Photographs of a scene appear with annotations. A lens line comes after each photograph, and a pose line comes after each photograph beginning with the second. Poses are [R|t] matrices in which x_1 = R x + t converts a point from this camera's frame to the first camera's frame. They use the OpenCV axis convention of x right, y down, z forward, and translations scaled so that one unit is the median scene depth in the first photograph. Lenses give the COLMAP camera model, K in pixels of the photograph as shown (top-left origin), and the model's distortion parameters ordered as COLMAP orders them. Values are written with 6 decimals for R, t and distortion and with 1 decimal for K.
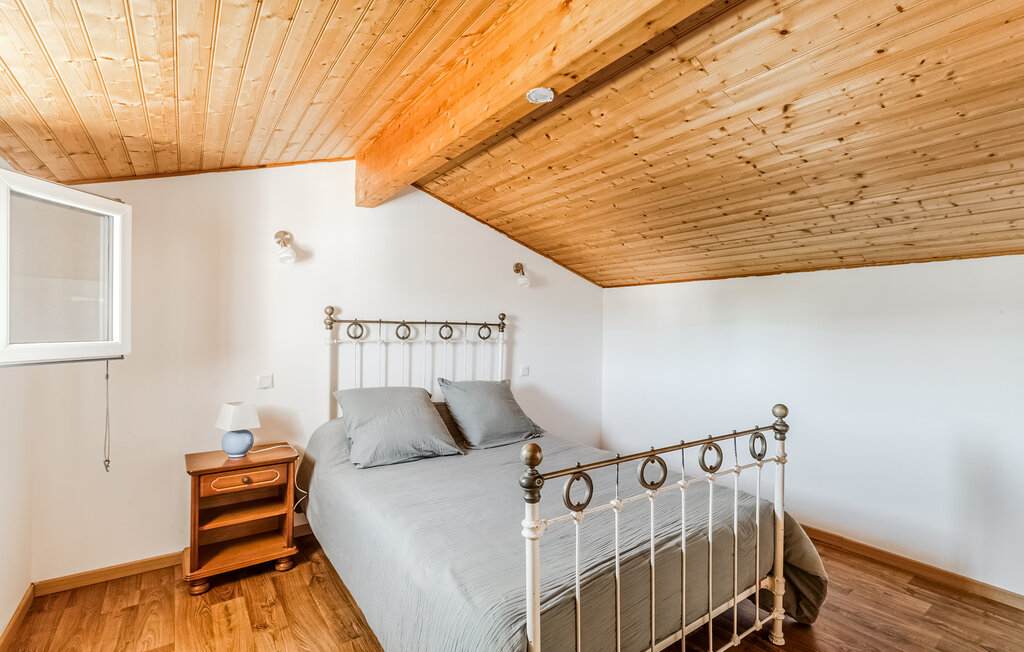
lens RADIAL K [[481.7, 0, 546.6], [0, 481.7, 319.2], [0, 0, 1]] dist [0.003752, 0.000669]
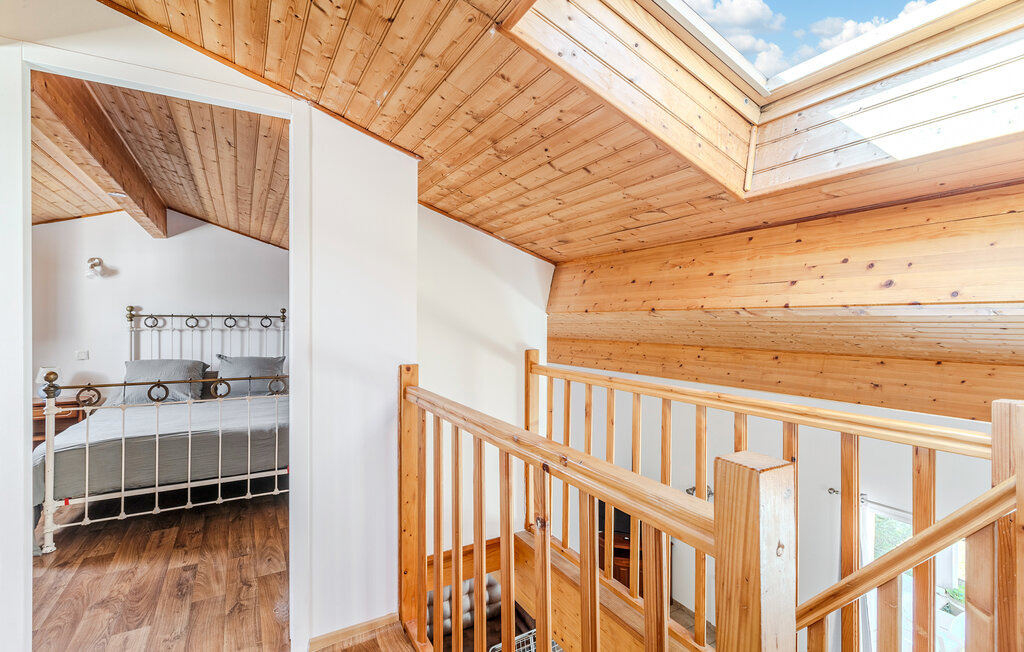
lens RADIAL K [[481.7, 0, 521.2], [0, 481.7, 321.9], [0, 0, 1]] dist [0.003752, 0.000669]
pose [[0.991414, -0.014394, -0.129966, 0.961179], [0.016851, 0.999699, 0.017829, 0.016676], [0.129671, -0.019866, 0.991358, -0.344050]]
